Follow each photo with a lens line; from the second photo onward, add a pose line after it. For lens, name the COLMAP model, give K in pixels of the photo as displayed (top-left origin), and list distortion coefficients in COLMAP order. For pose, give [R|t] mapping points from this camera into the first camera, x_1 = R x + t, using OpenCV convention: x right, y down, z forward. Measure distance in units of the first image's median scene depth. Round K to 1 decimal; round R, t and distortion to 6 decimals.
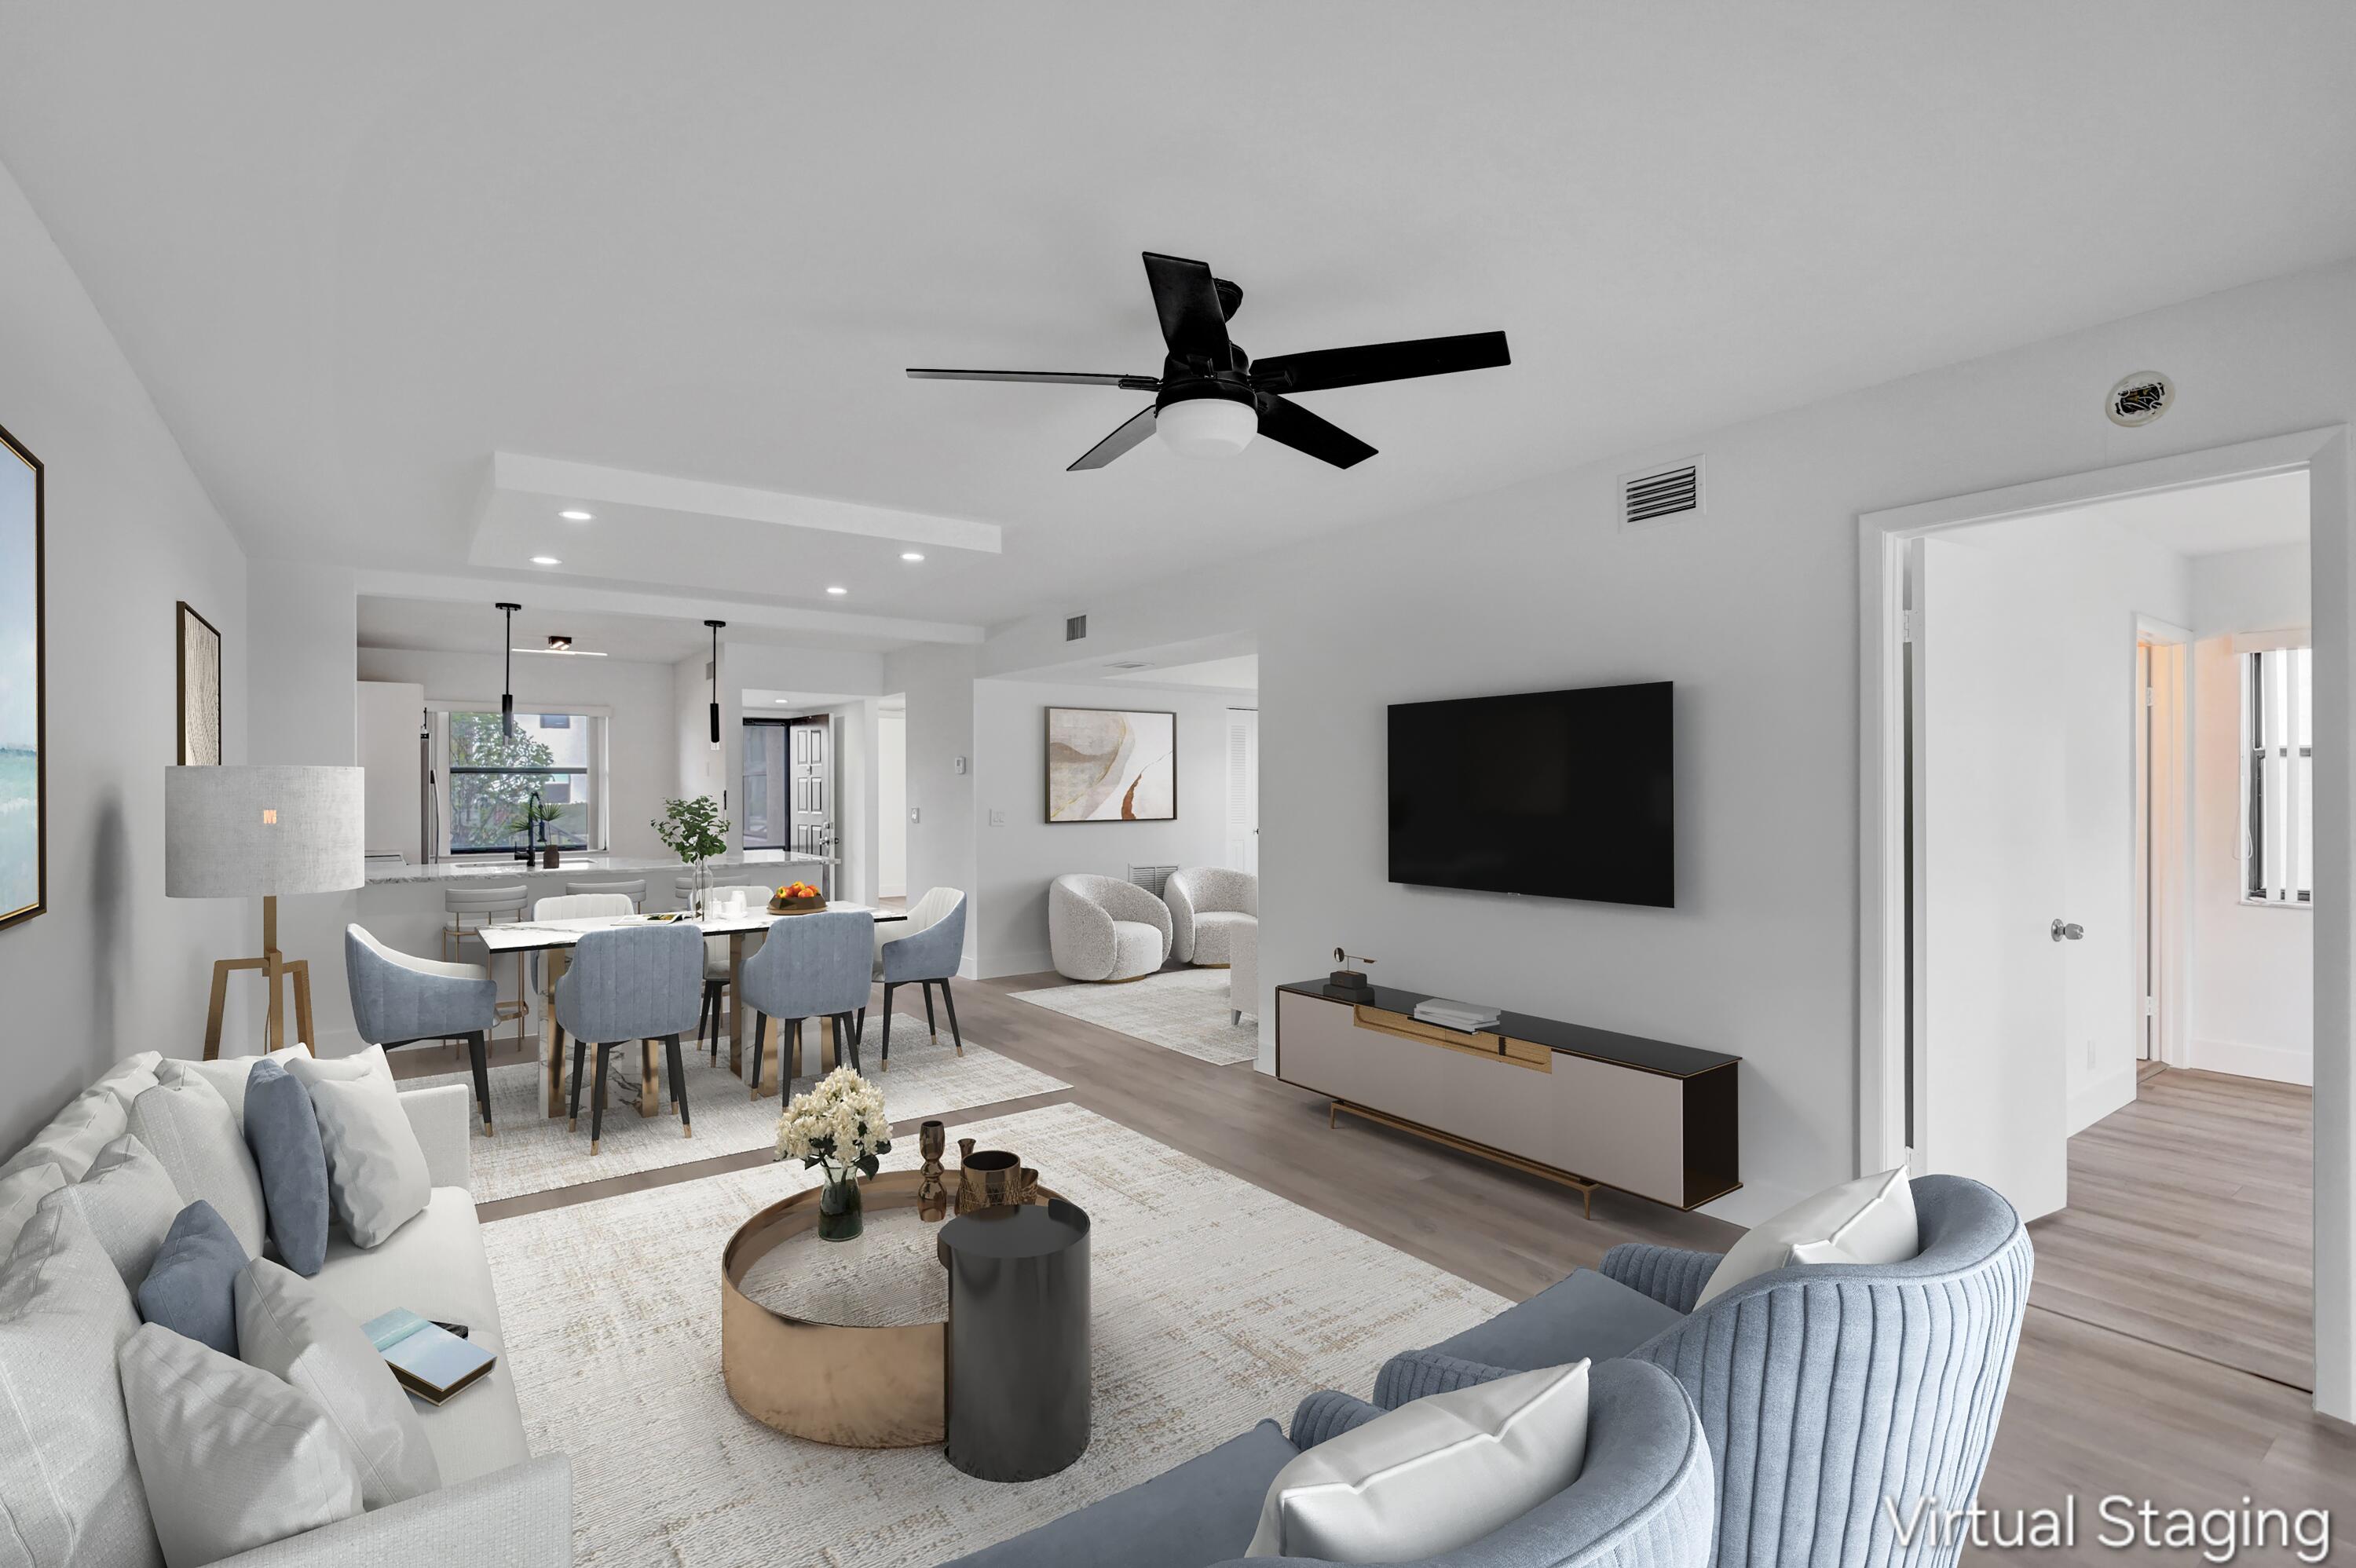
lens RADIAL K [[1090.4, 0, 1179.3], [0, 1090.4, 795.1], [0, 0, 1]] dist [-0.005419, -0.001267]
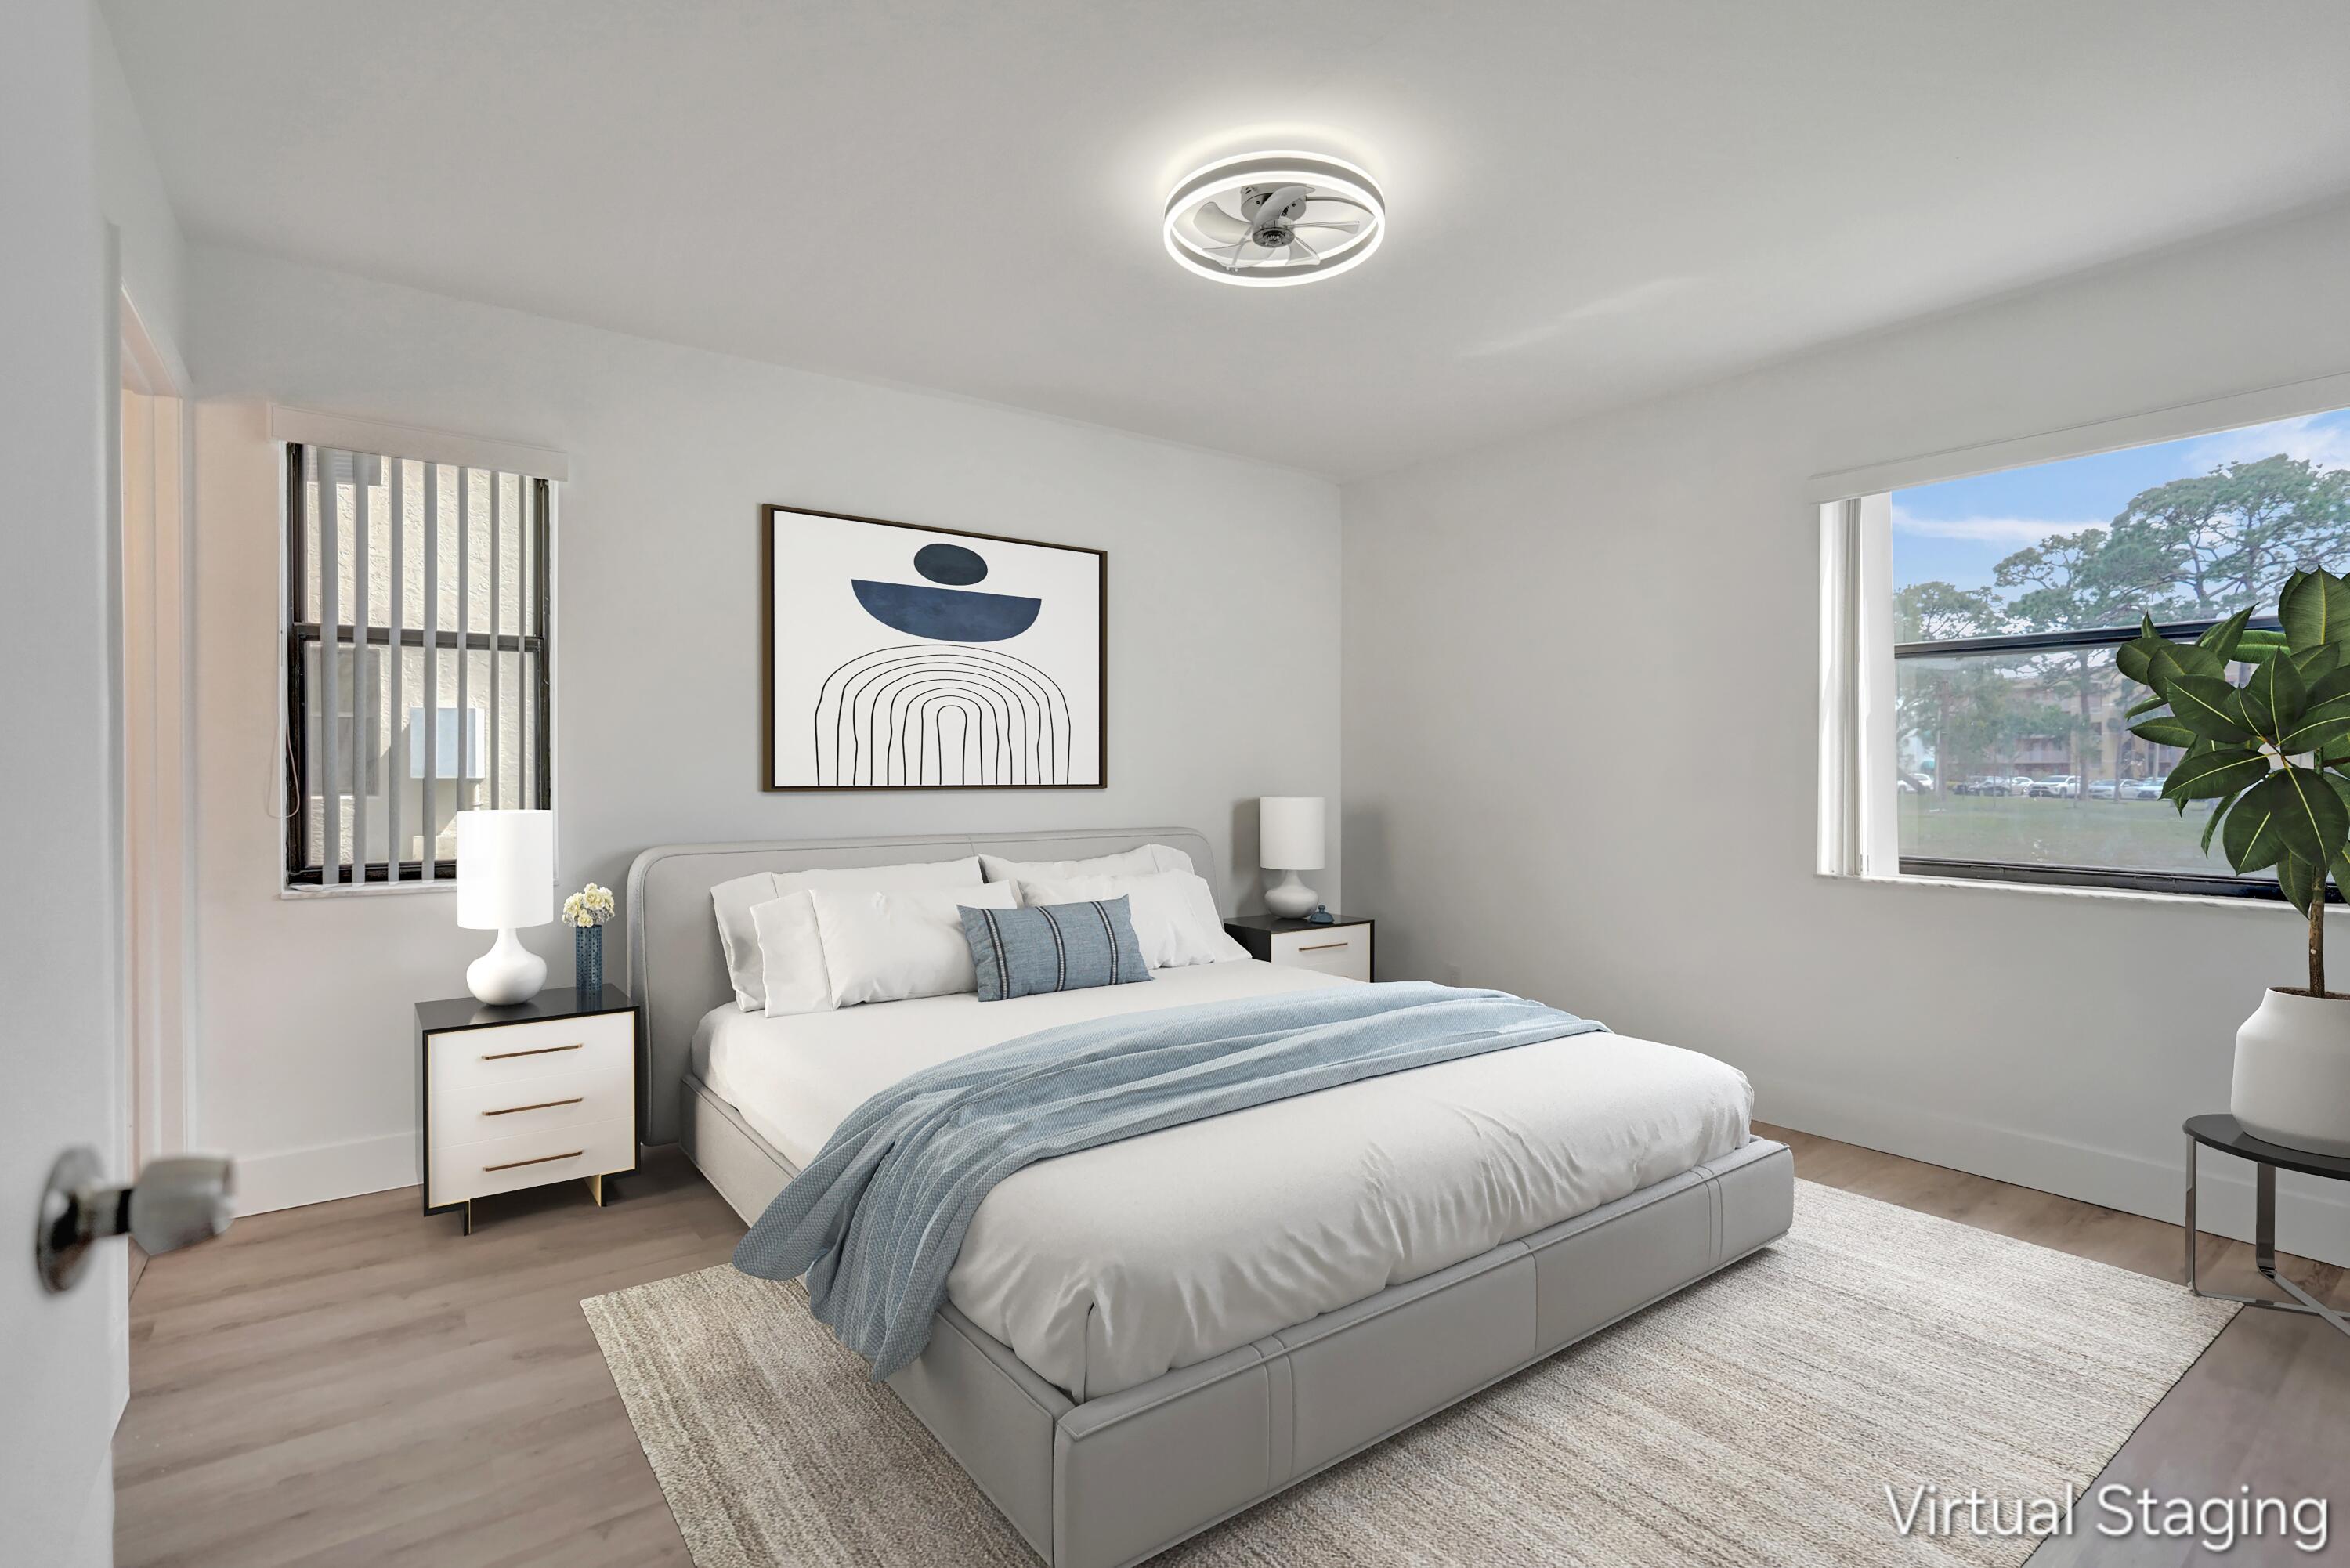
lens RADIAL K [[1087.7, 0, 1176.7], [0, 1087.7, 785.6], [0, 0, 1]] dist [-0.005419, -0.001267]
pose [[-0.005144, -0.013903, 0.999890, 0.420094], [0.001646, 0.999902, 0.013911, 0.035474], [-0.999985, 0.001717, -0.005120, 0.543094]]
